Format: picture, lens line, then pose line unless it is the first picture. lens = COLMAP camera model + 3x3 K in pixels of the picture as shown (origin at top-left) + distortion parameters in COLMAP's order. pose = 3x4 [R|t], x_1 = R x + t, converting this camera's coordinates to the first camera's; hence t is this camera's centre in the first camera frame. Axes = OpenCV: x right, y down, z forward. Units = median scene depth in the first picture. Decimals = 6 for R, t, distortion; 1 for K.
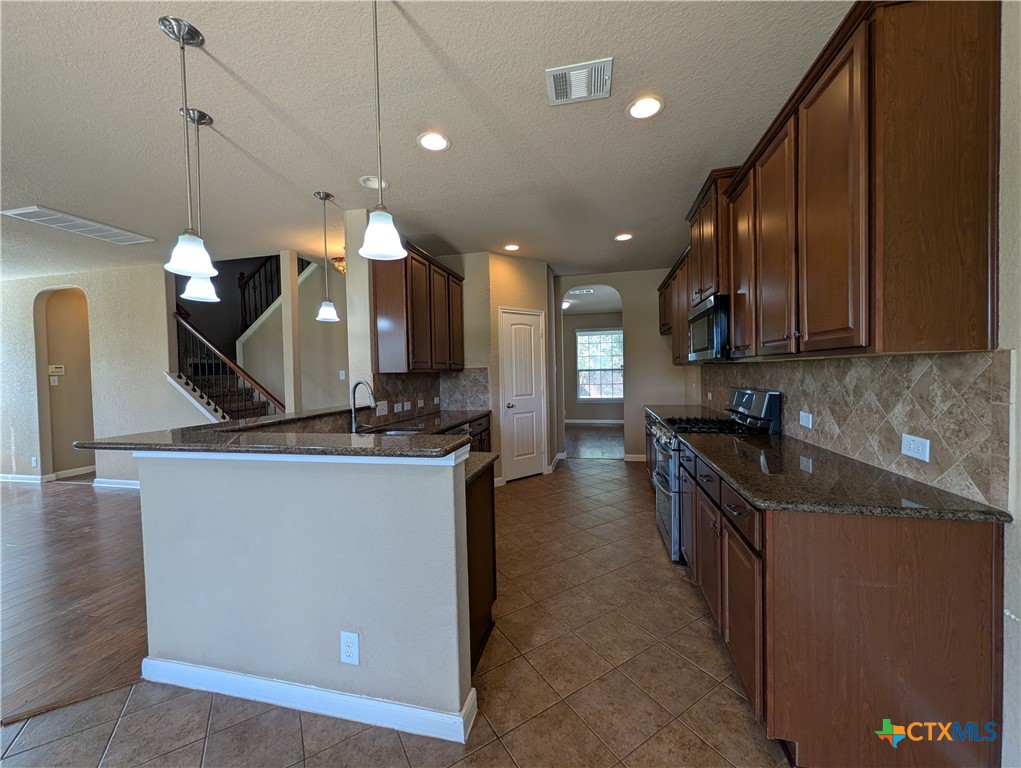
lens RADIAL K [[393.2, 0, 512.0], [0, 393.2, 381.3], [0, 0, 1]] dist [0.000712, -0.000232]
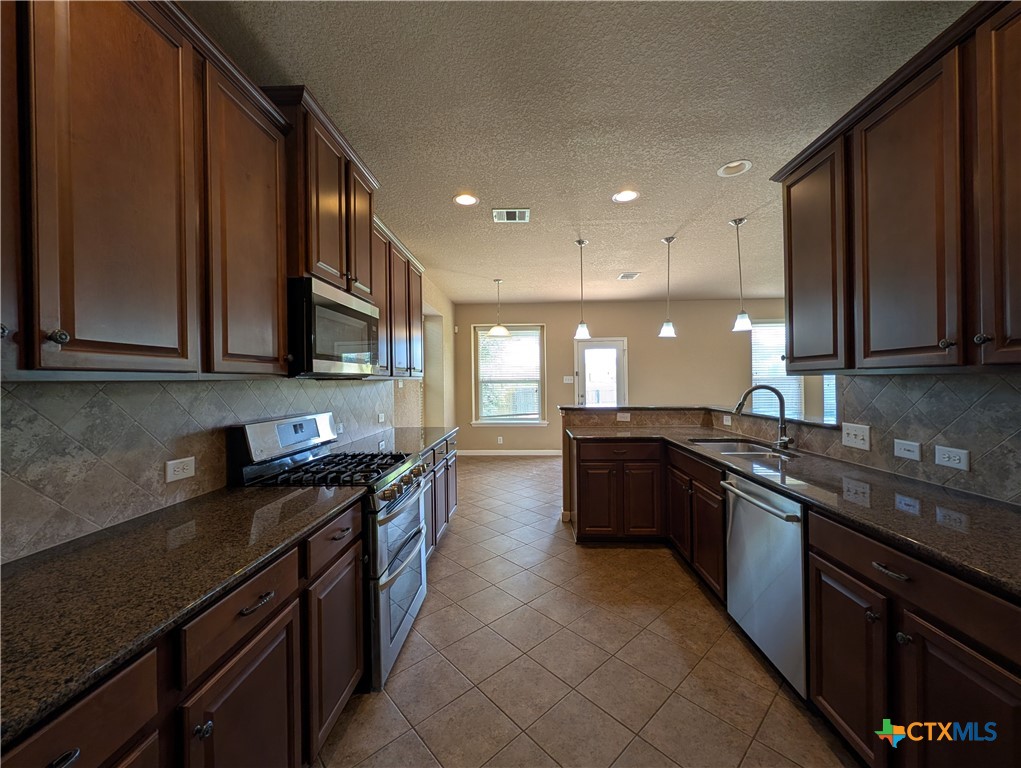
lens RADIAL K [[393.2, 0, 512.0], [0, 393.2, 381.3], [0, 0, 1]] dist [0.000712, -0.000232]
pose [[-0.982900, 0.034956, -0.180789, 0.284691], [0.030166, 0.999119, 0.029180, -0.046042], [0.181650, 0.023228, -0.983089, 1.523632]]
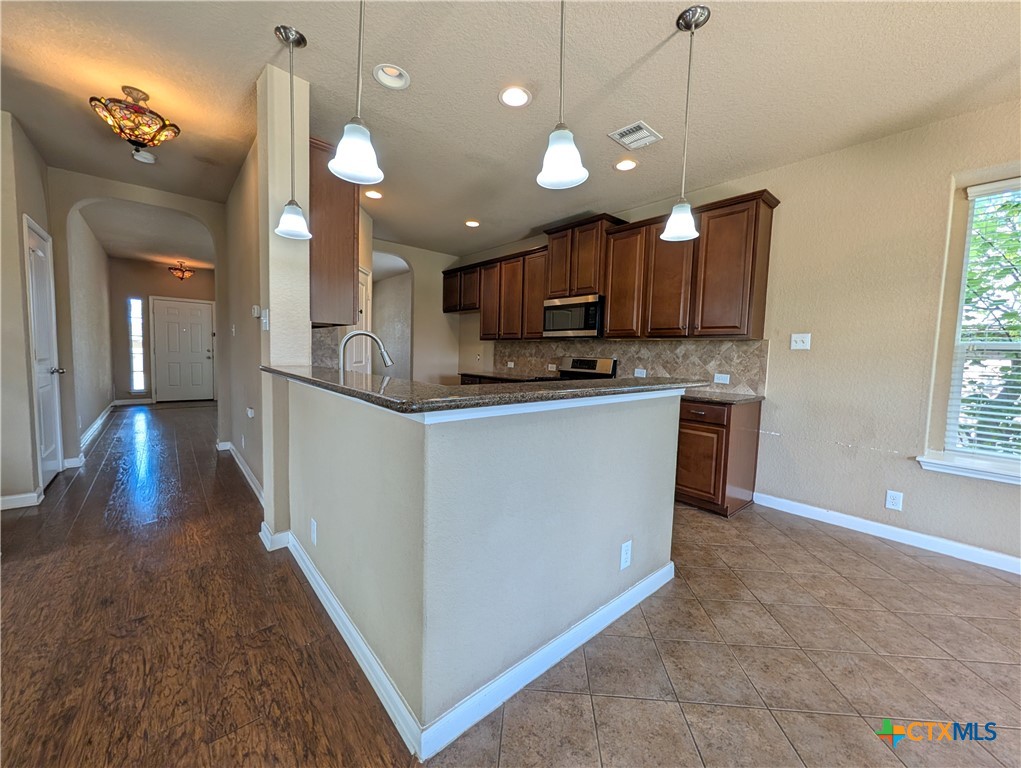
lens RADIAL K [[393.2, 0, 512.0], [0, 393.2, 381.3], [0, 0, 1]] dist [0.000712, -0.000232]
pose [[0.584011, -0.022153, 0.811444, -0.719188], [-0.021543, 0.998852, 0.042775, 0.046509], [-0.811460, -0.042462, 0.582863, 0.274994]]
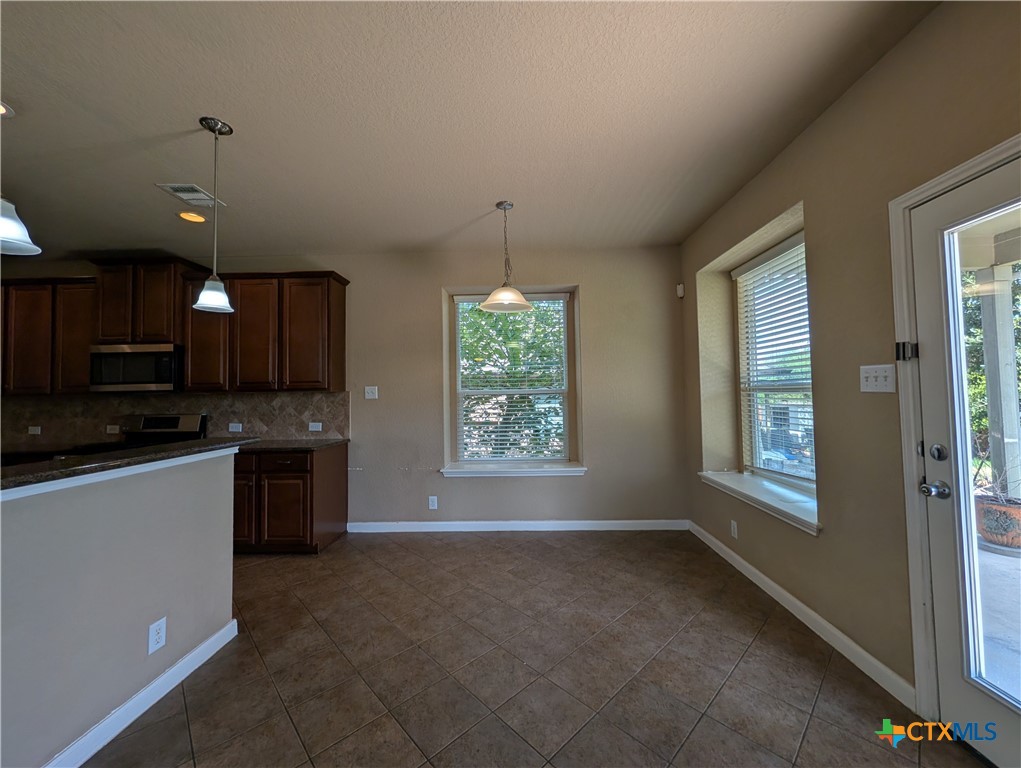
lens RADIAL K [[393.2, 0, 512.0], [0, 393.2, 381.3], [0, 0, 1]] dist [0.000712, -0.000232]
pose [[-0.197295, 0.059214, 0.978554, -0.801472], [0.043364, 0.997724, -0.051631, 0.023804], [-0.979385, 0.032247, -0.199414, 0.093055]]
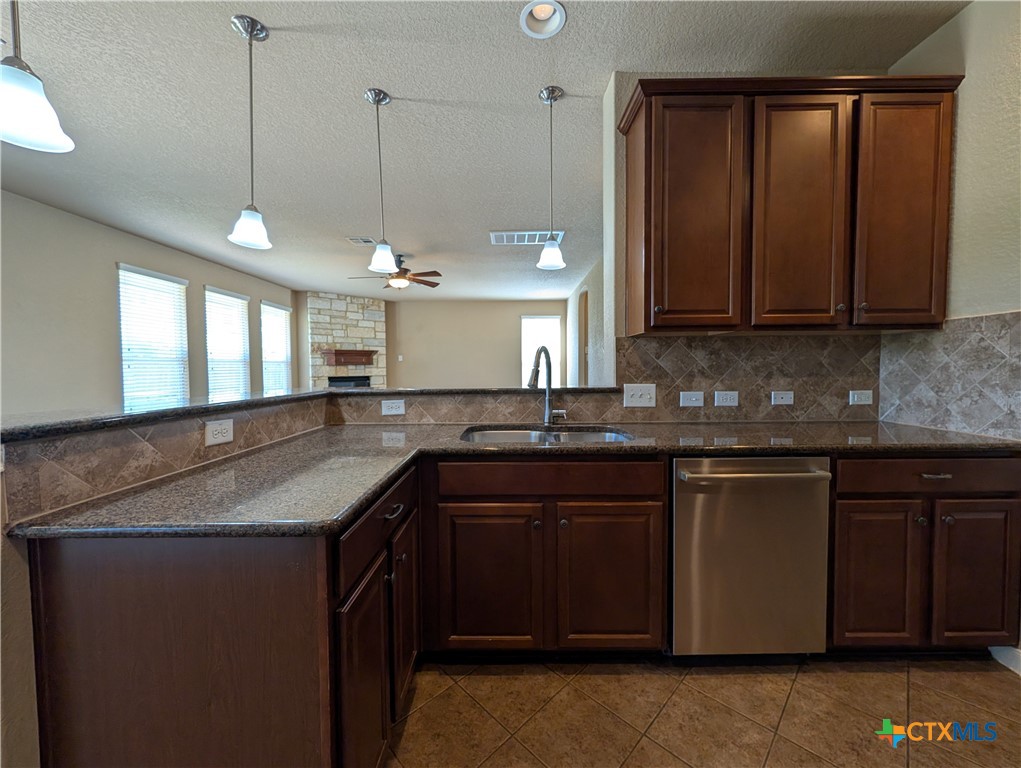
lens RADIAL K [[393.2, 0, 512.0], [0, 393.2, 381.3], [0, 0, 1]] dist [0.000712, -0.000232]
pose [[0.223310, 0.057719, -0.973037, 0.220833], [-0.020621, 0.998302, 0.054485, 0.018924], [0.974529, 0.007898, 0.224121, 0.690138]]
